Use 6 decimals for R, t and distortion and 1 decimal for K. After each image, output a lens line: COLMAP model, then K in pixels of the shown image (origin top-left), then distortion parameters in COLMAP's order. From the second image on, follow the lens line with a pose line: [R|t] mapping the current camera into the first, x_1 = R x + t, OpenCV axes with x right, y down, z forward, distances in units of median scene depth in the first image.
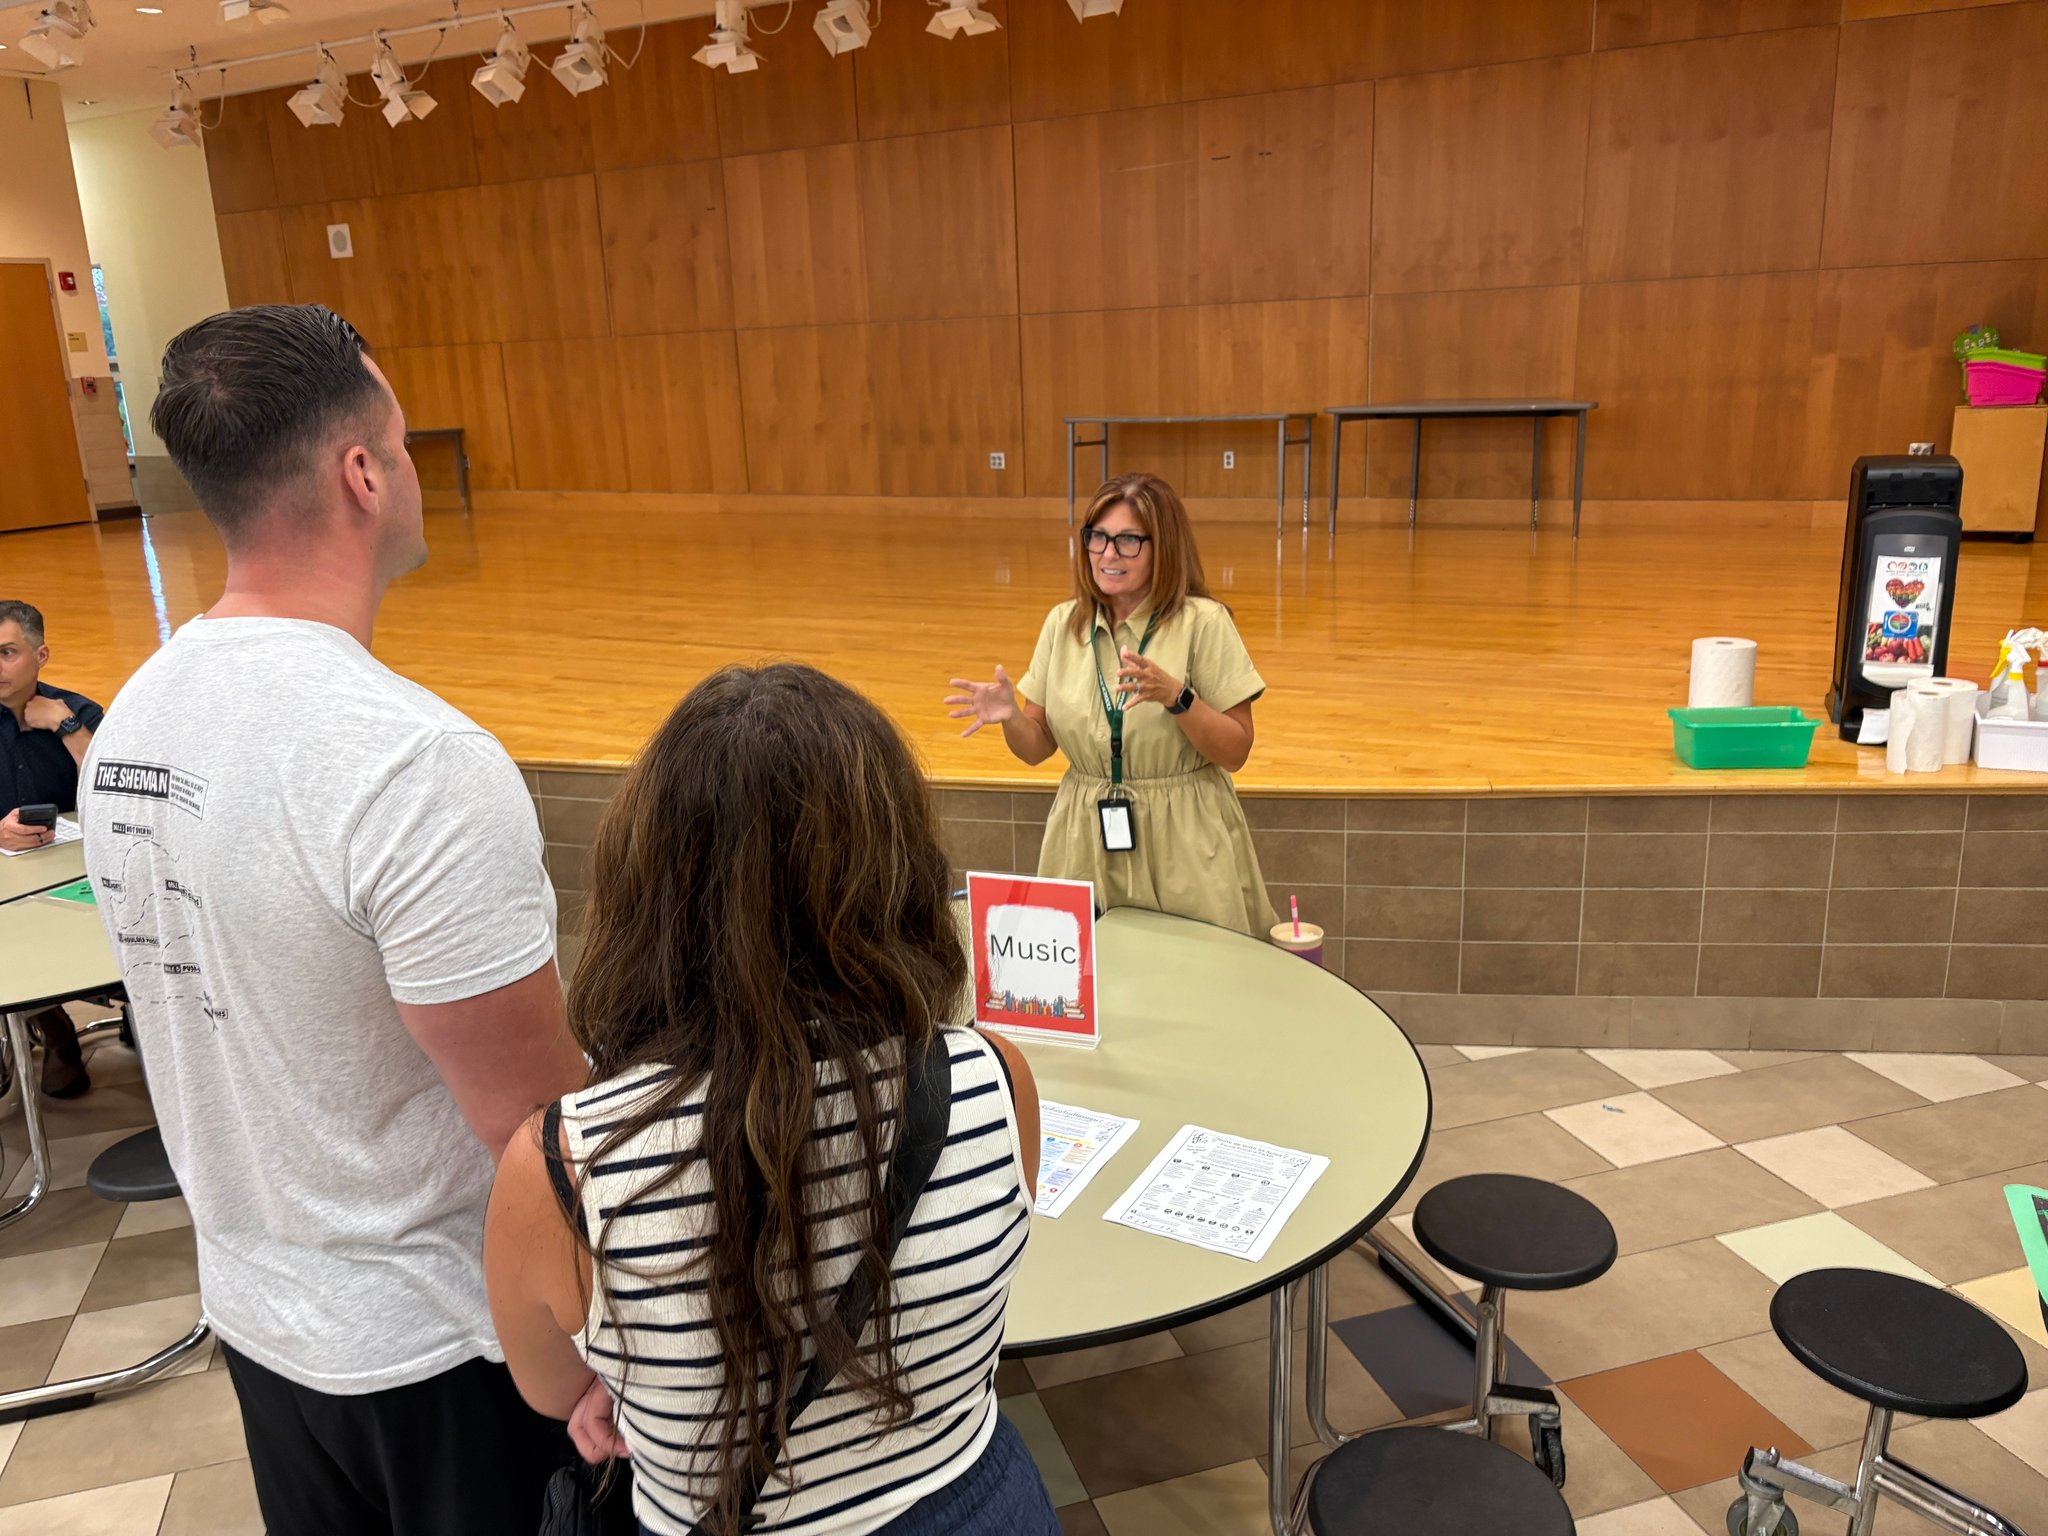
lens RADIAL K [[1544.2, 0, 1025.9], [0, 1544.2, 785.4], [0, 0, 1]] dist [0.007810, -0.009461]
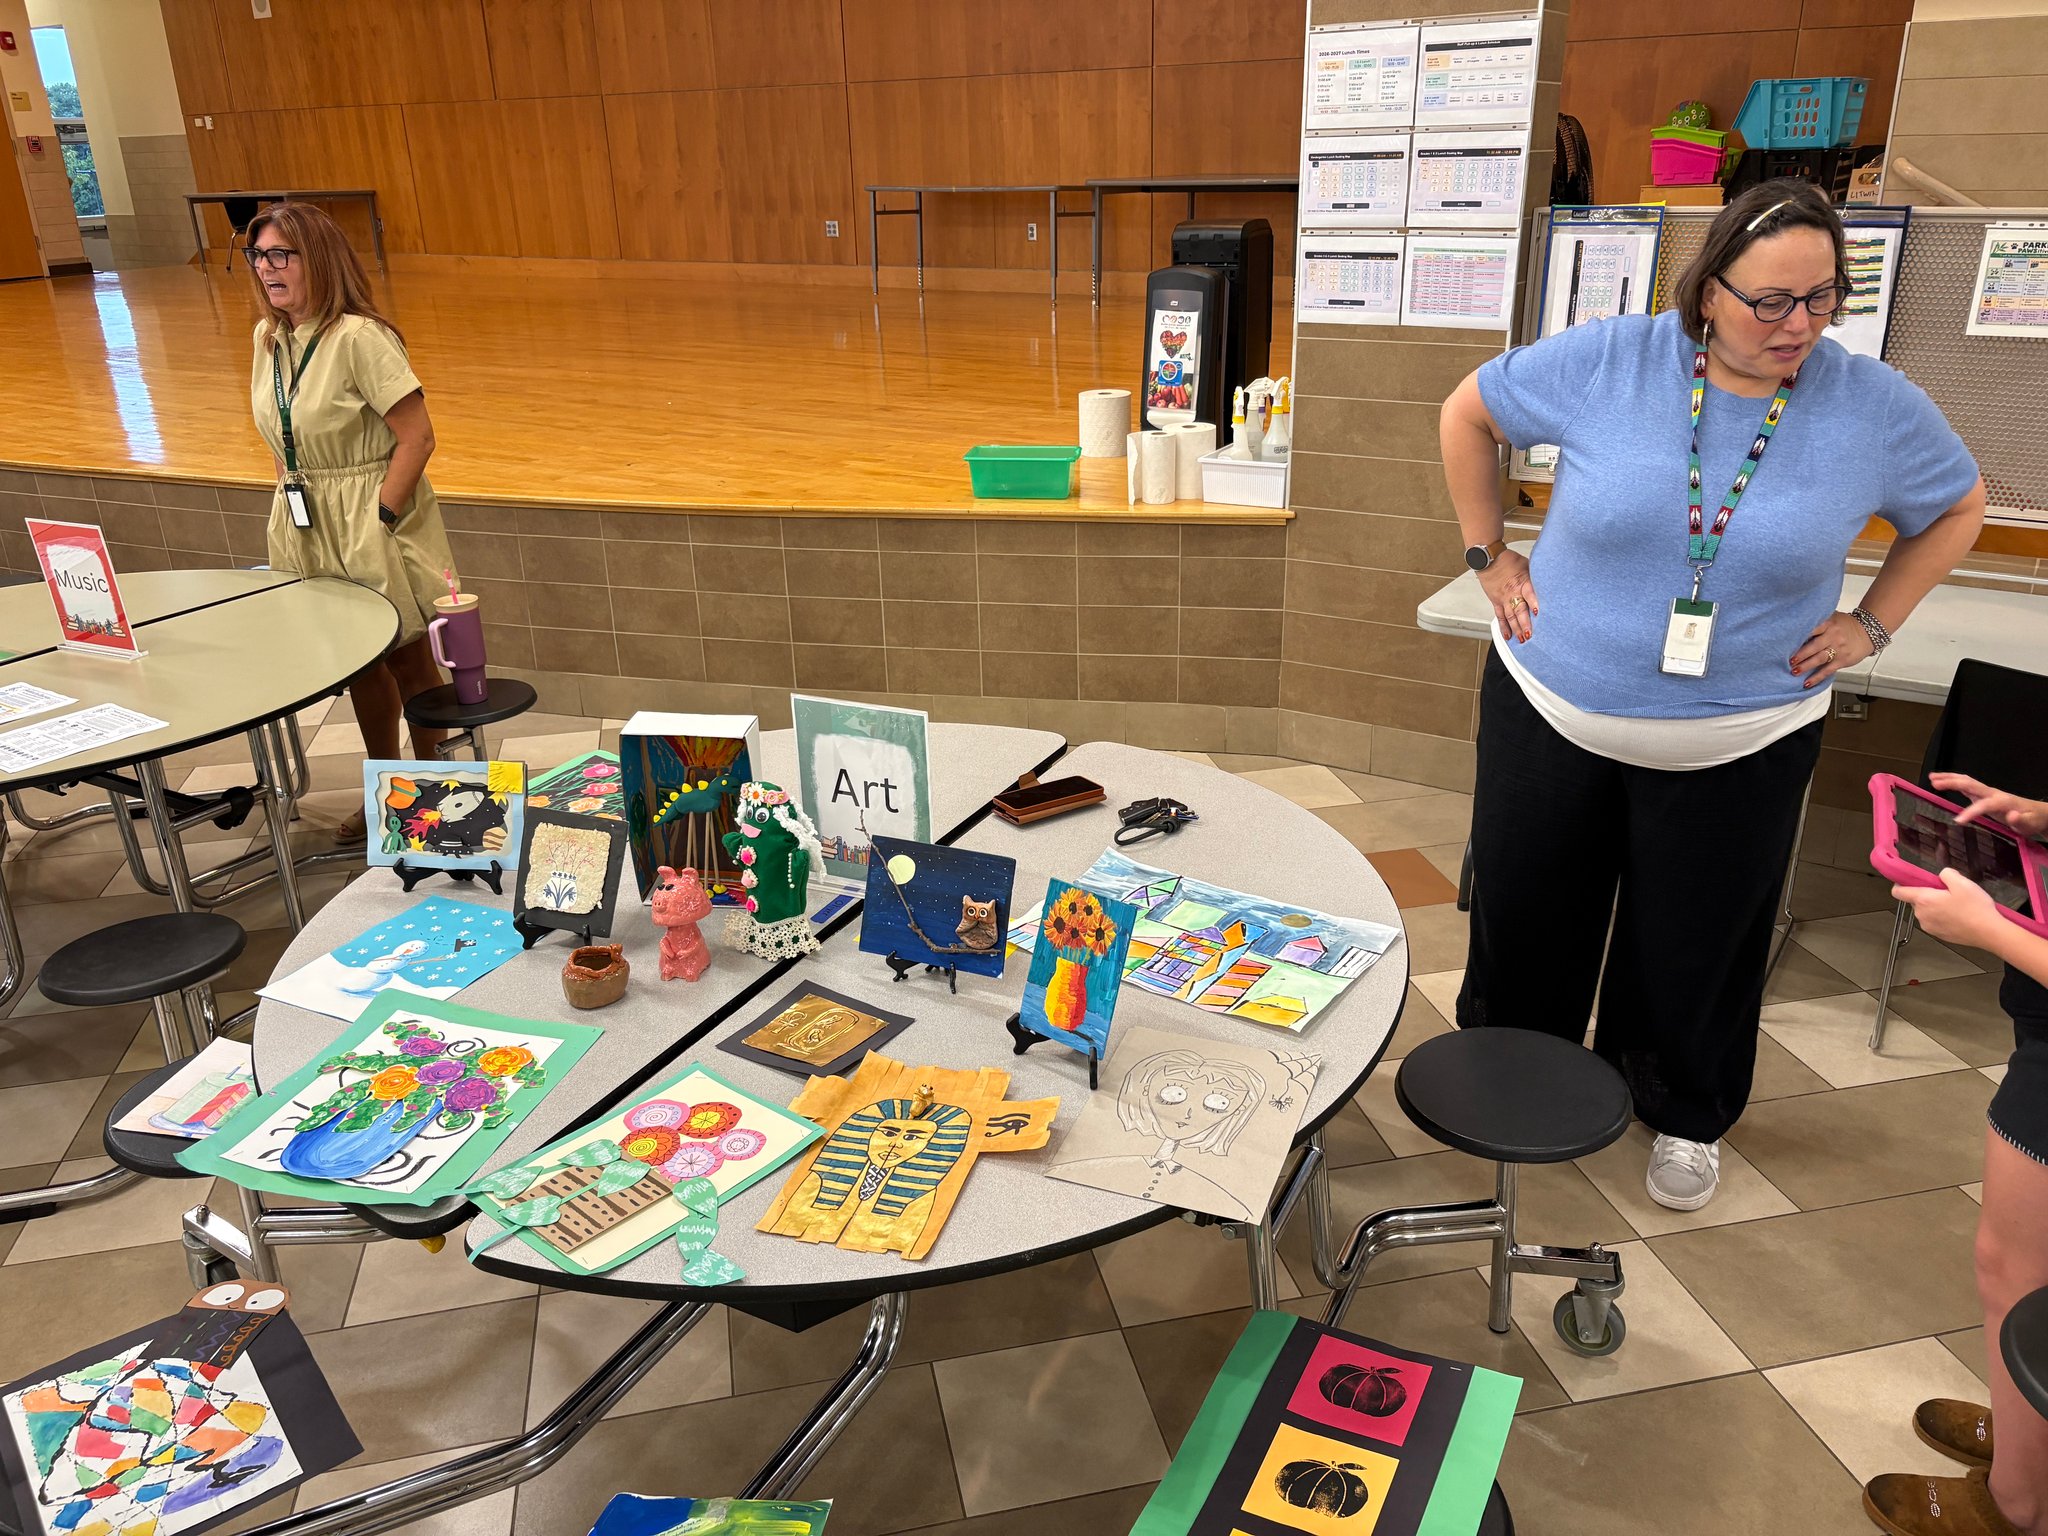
lens RADIAL K [[1544.2, 0, 1027.4], [0, 1544.2, 761.8], [0, 0, 1]] dist [0.007810, -0.009461]
pose [[0.996606, 0.042283, -0.070635, 0.215566], [-0.033824, 0.992564, 0.116931, 0.018958], [0.075054, -0.114145, 0.990625, -0.058877]]
